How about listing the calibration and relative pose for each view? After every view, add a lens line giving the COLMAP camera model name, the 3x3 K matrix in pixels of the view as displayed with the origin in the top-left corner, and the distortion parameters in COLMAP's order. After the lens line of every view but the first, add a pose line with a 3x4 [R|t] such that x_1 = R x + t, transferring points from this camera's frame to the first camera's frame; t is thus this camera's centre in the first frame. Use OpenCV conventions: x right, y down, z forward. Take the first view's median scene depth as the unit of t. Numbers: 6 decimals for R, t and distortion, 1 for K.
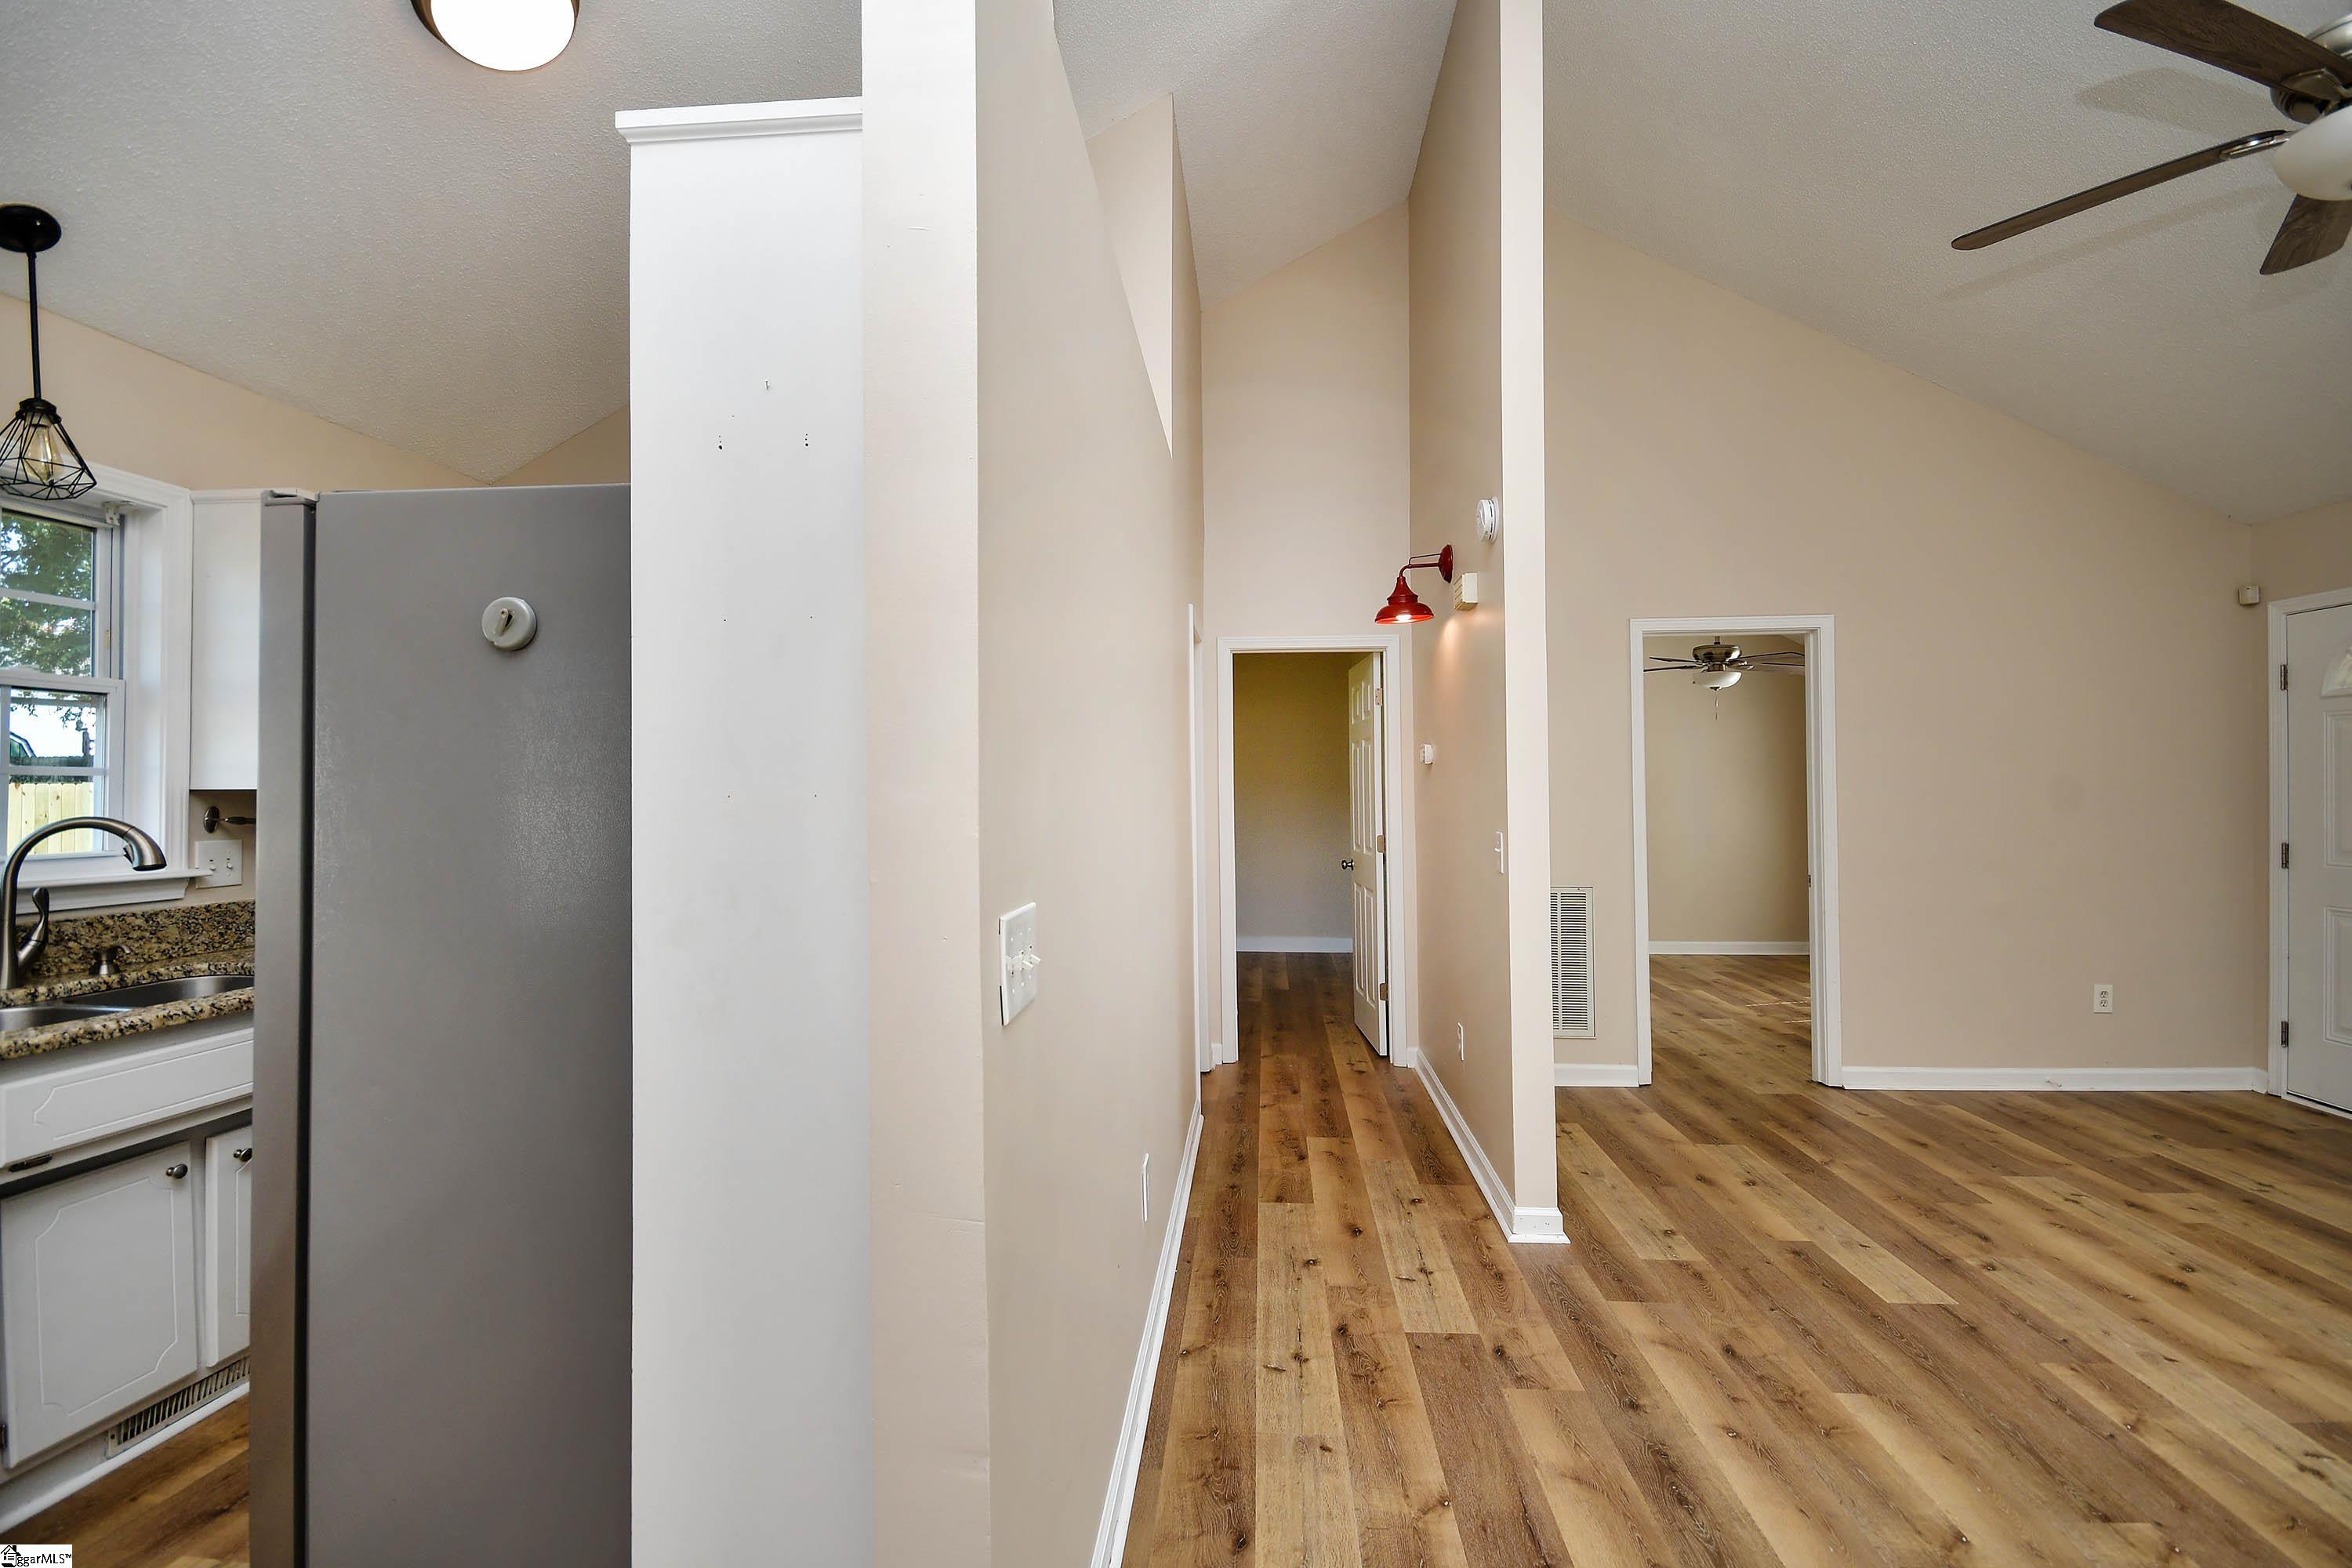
lens RADIAL K [[1017.9, 0, 1176.2], [0, 1017.9, 768.6], [0, 0, 1]] dist [0.047361, -0.029497]
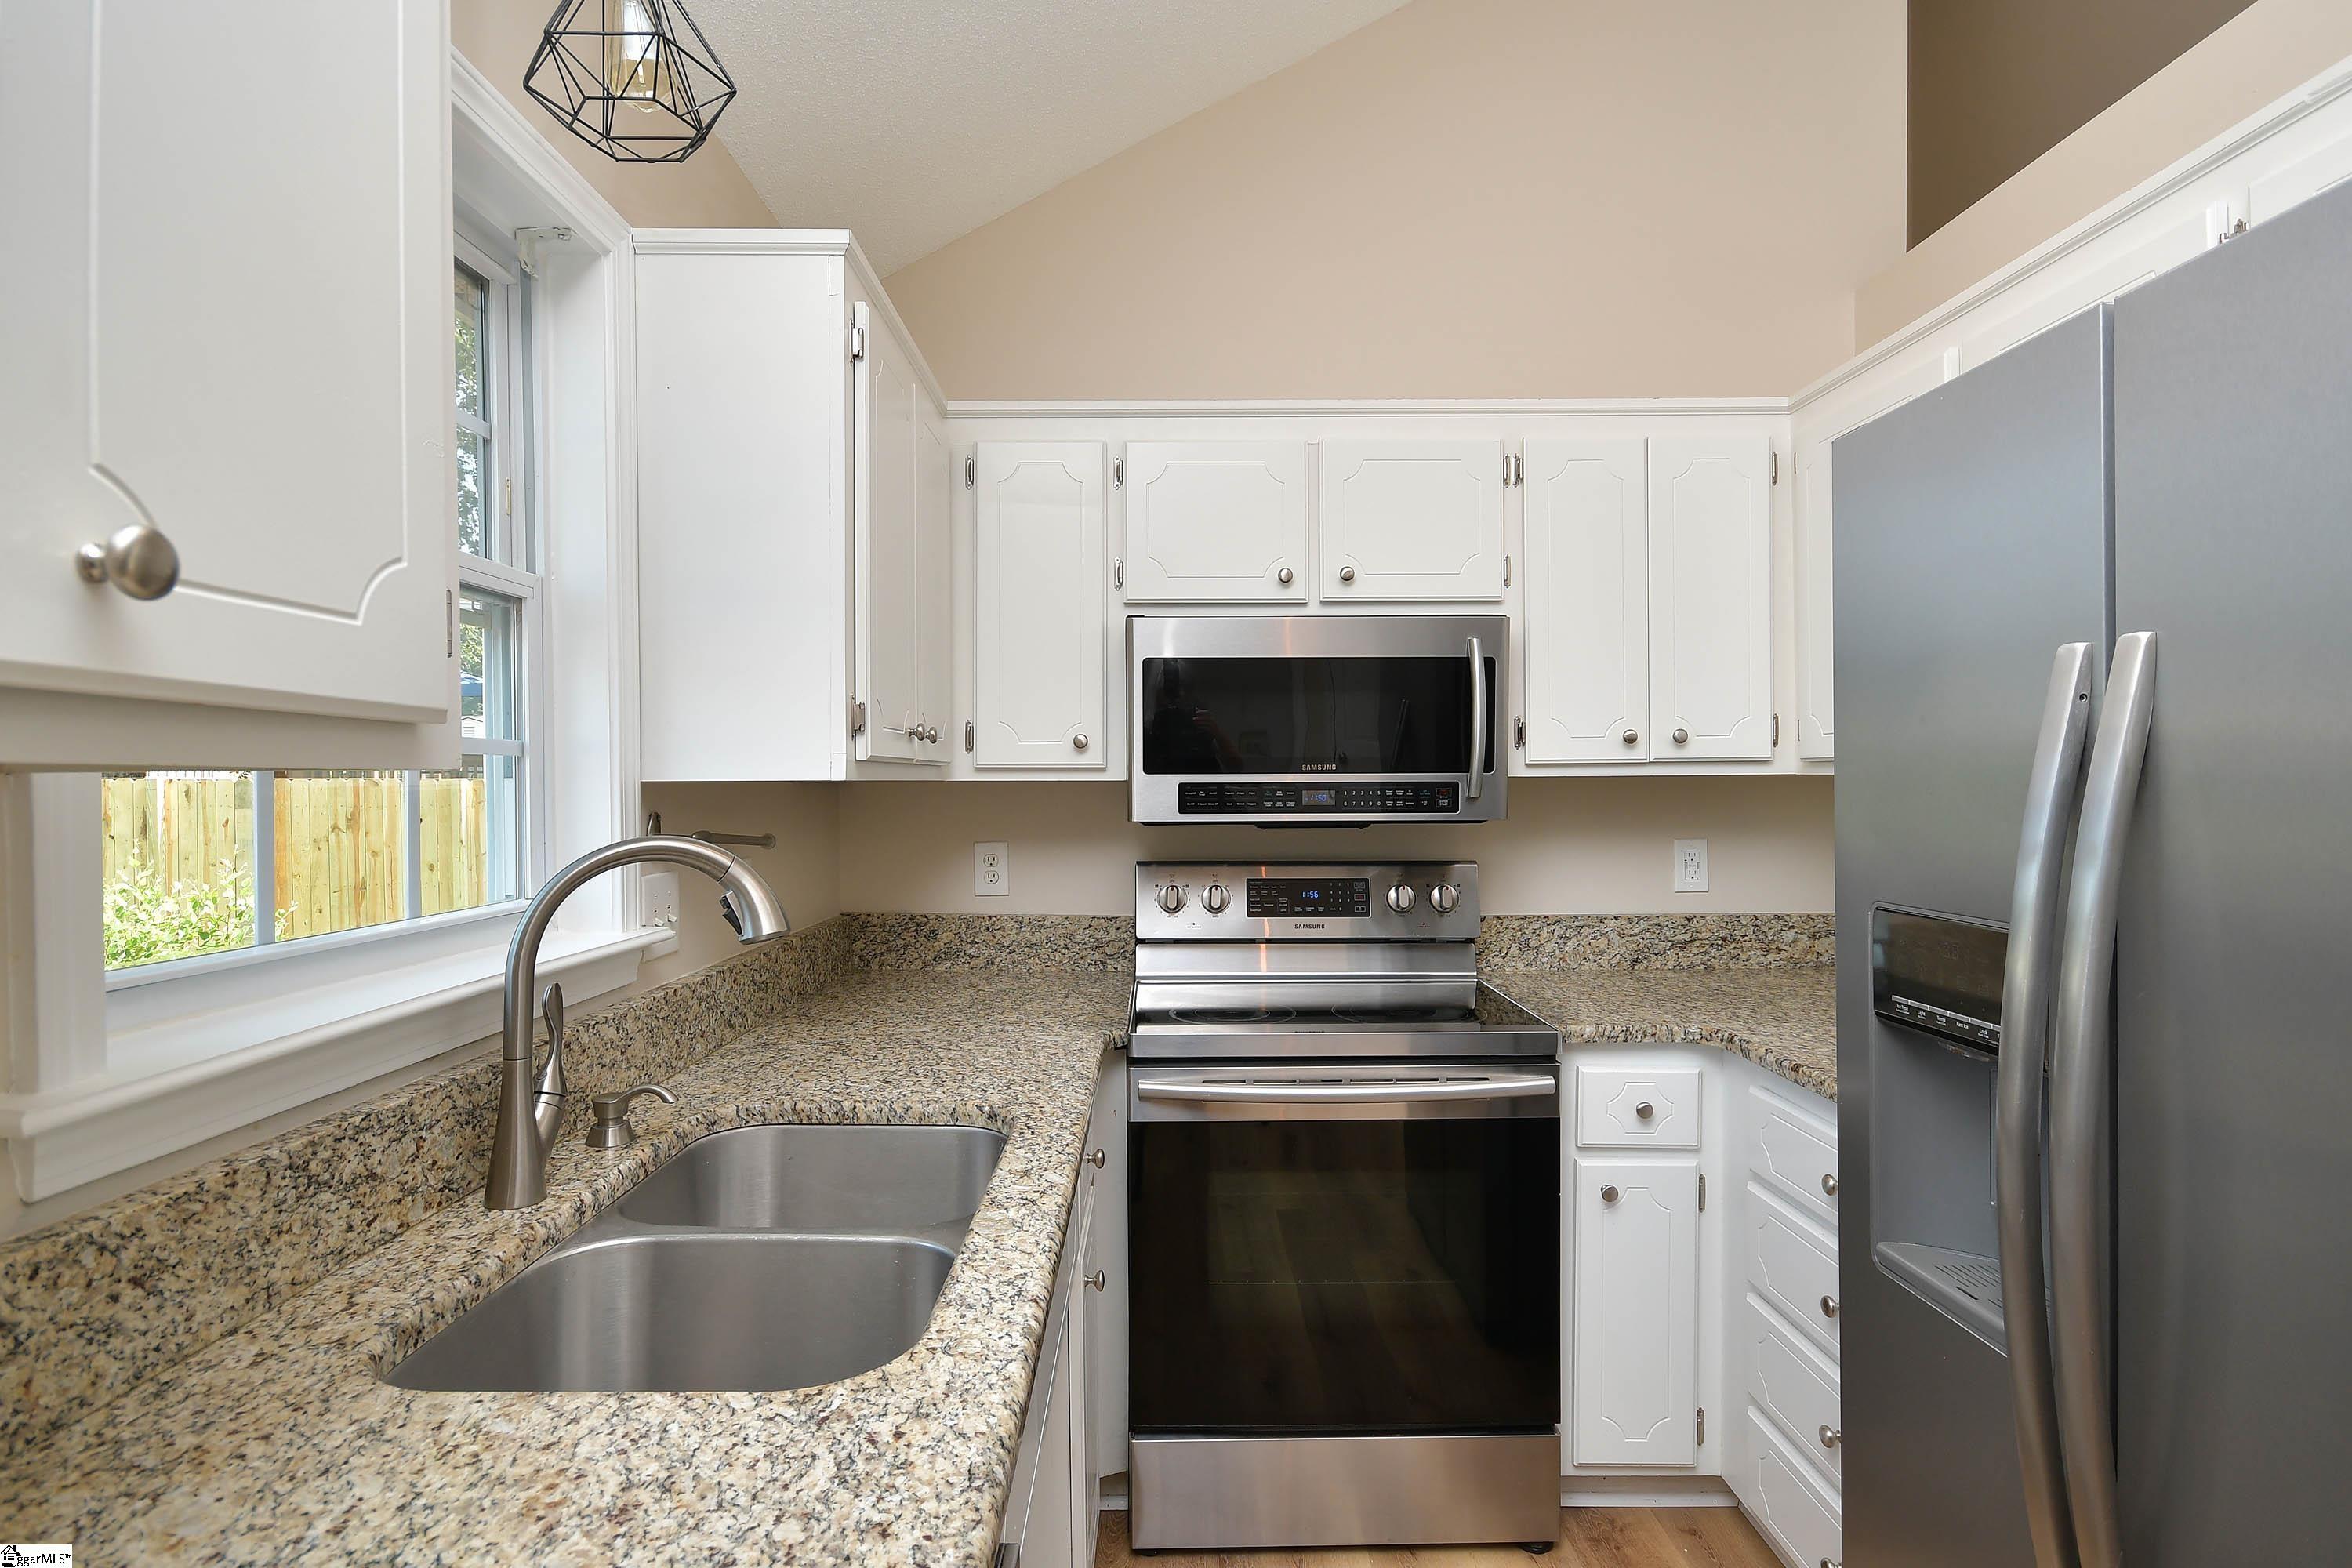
lens RADIAL K [[1168.0, 0, 1165.5], [0, 1168.0, 774.3], [0, 0, 1]] dist [0.034052, -0.021144]
pose [[0.996771, -0.003461, 0.080221, -0.618130], [0.002658, 0.999945, 0.010124, 0.007970], [-0.080252, -0.009878, 0.996726, 0.304032]]
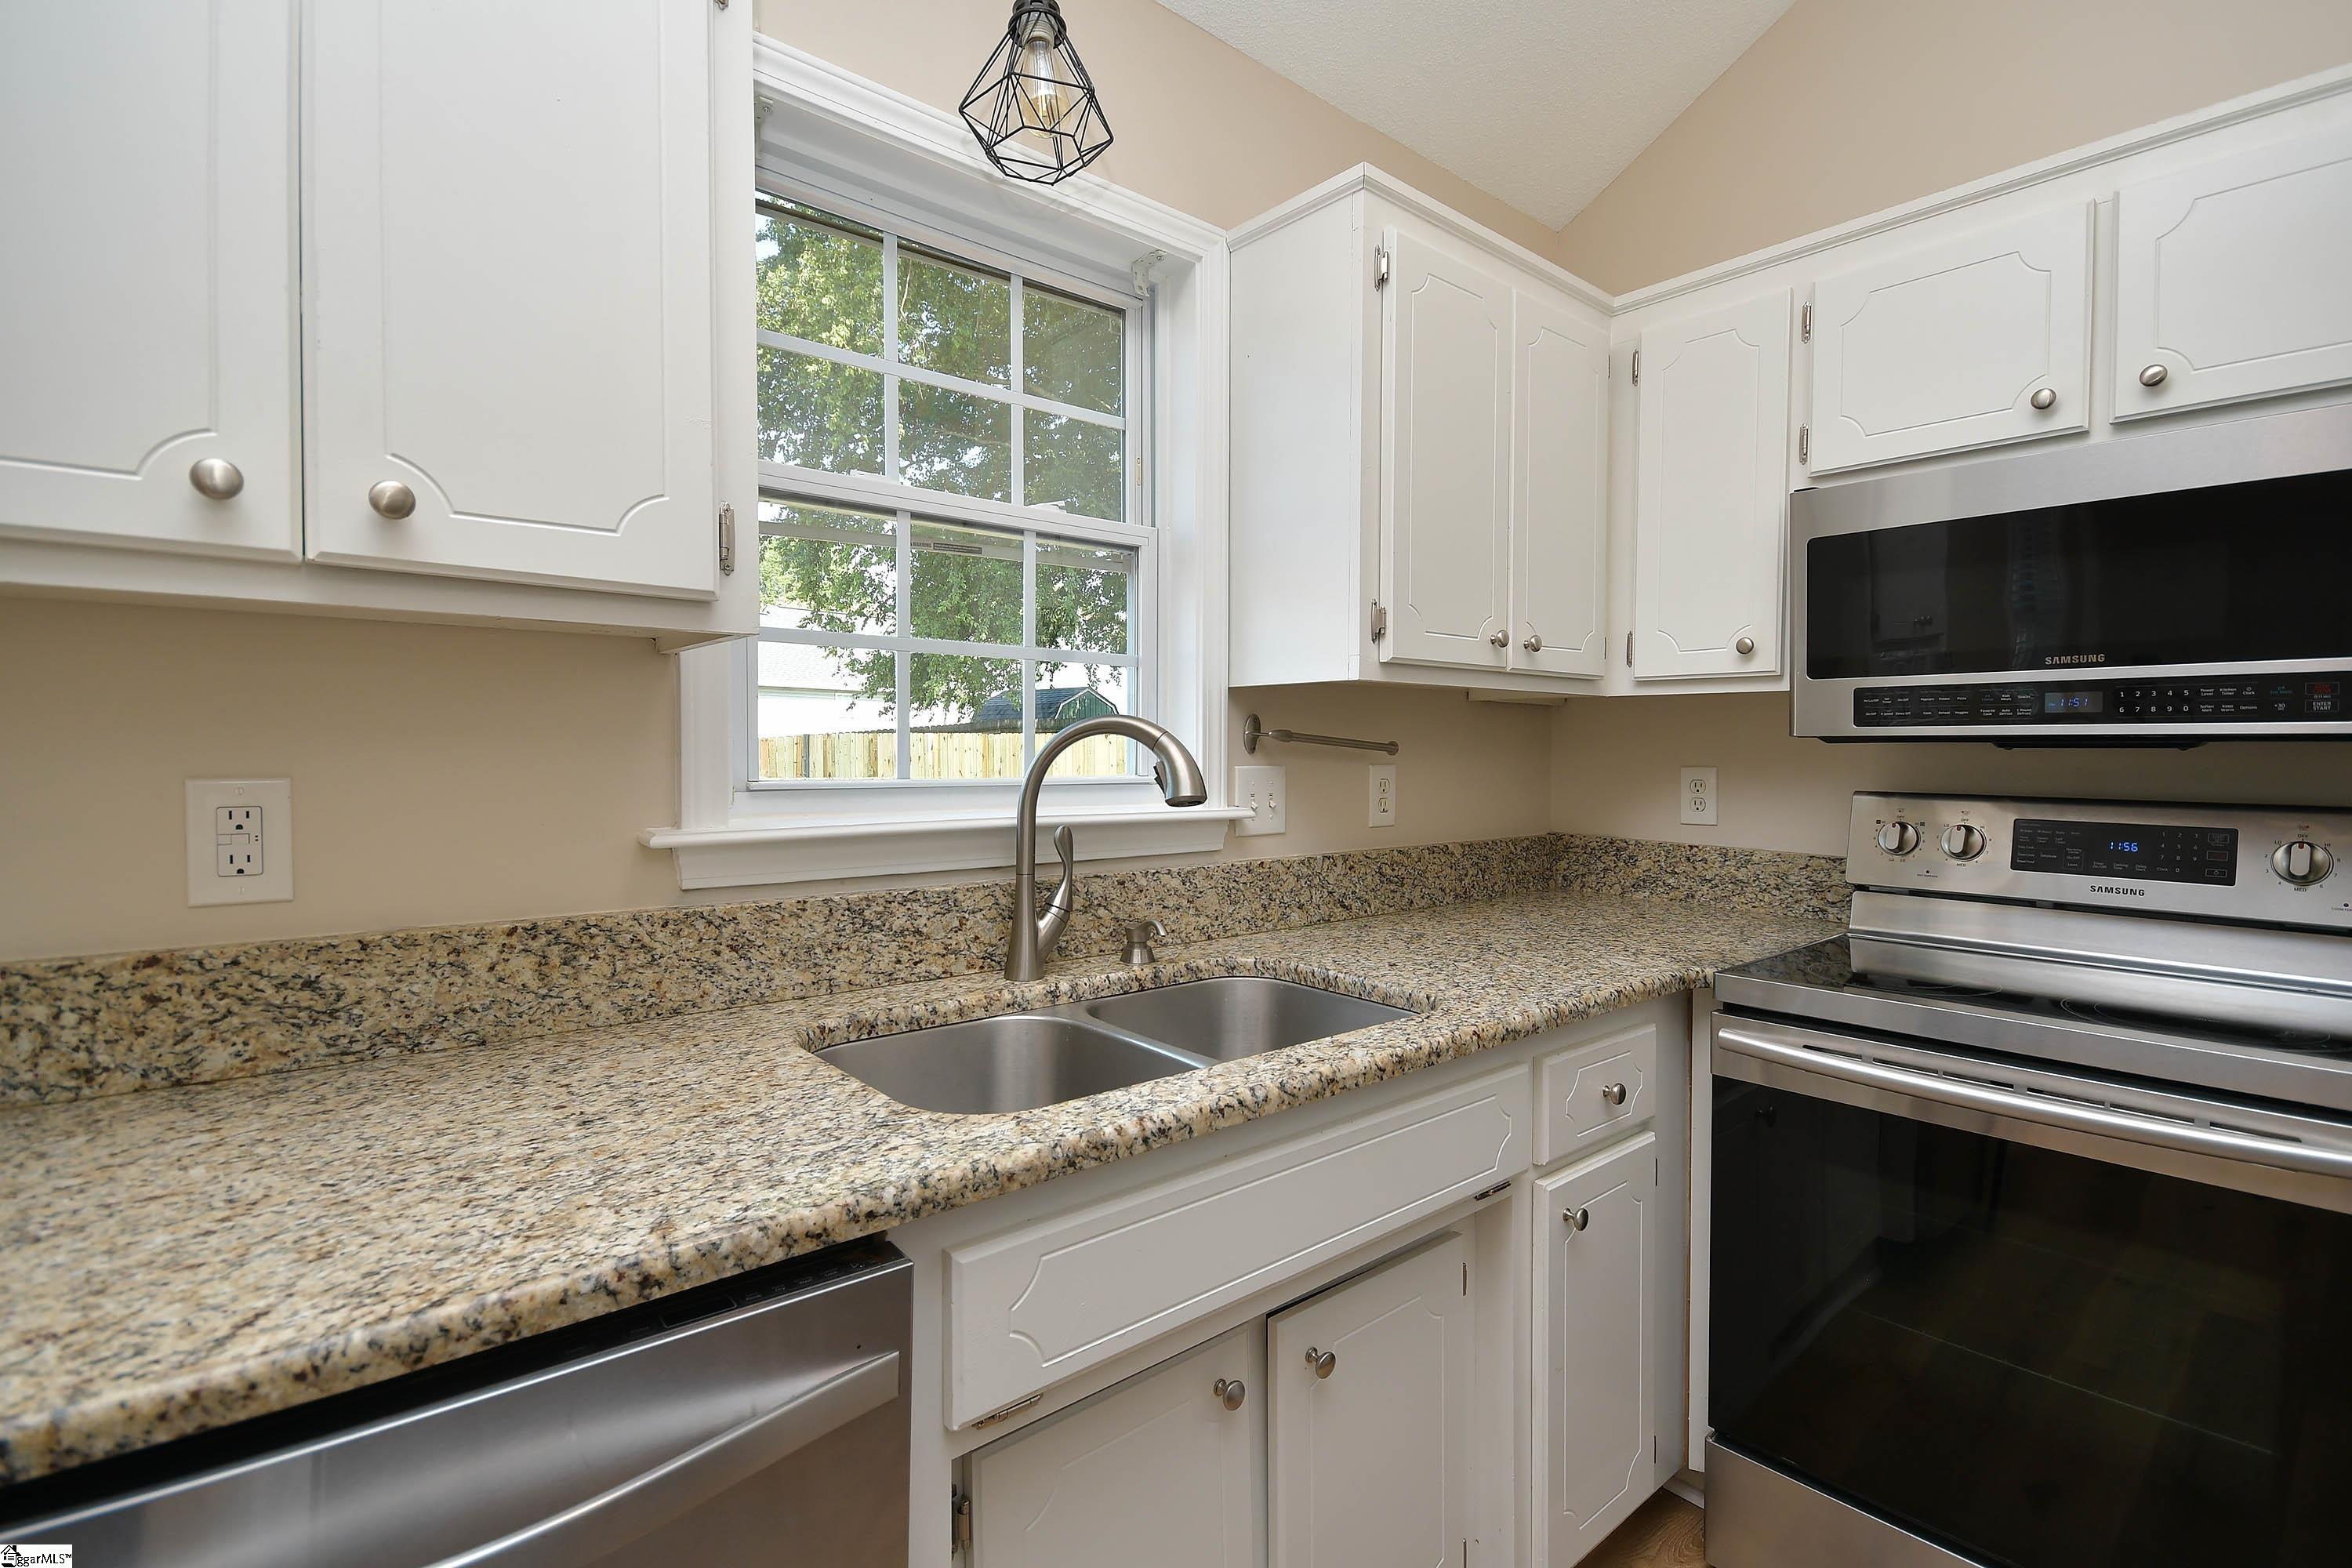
lens RADIAL K [[1095.9, 0, 1202.0], [0, 1095.9, 763.6], [0, 0, 1]] dist [-0.002915, -0.000007]
pose [[0.721572, 0.012881, -0.692219, -0.403042], [0.008408, 0.999590, 0.027366, 0.041579], [0.692288, -0.025567, 0.721168, 0.405893]]
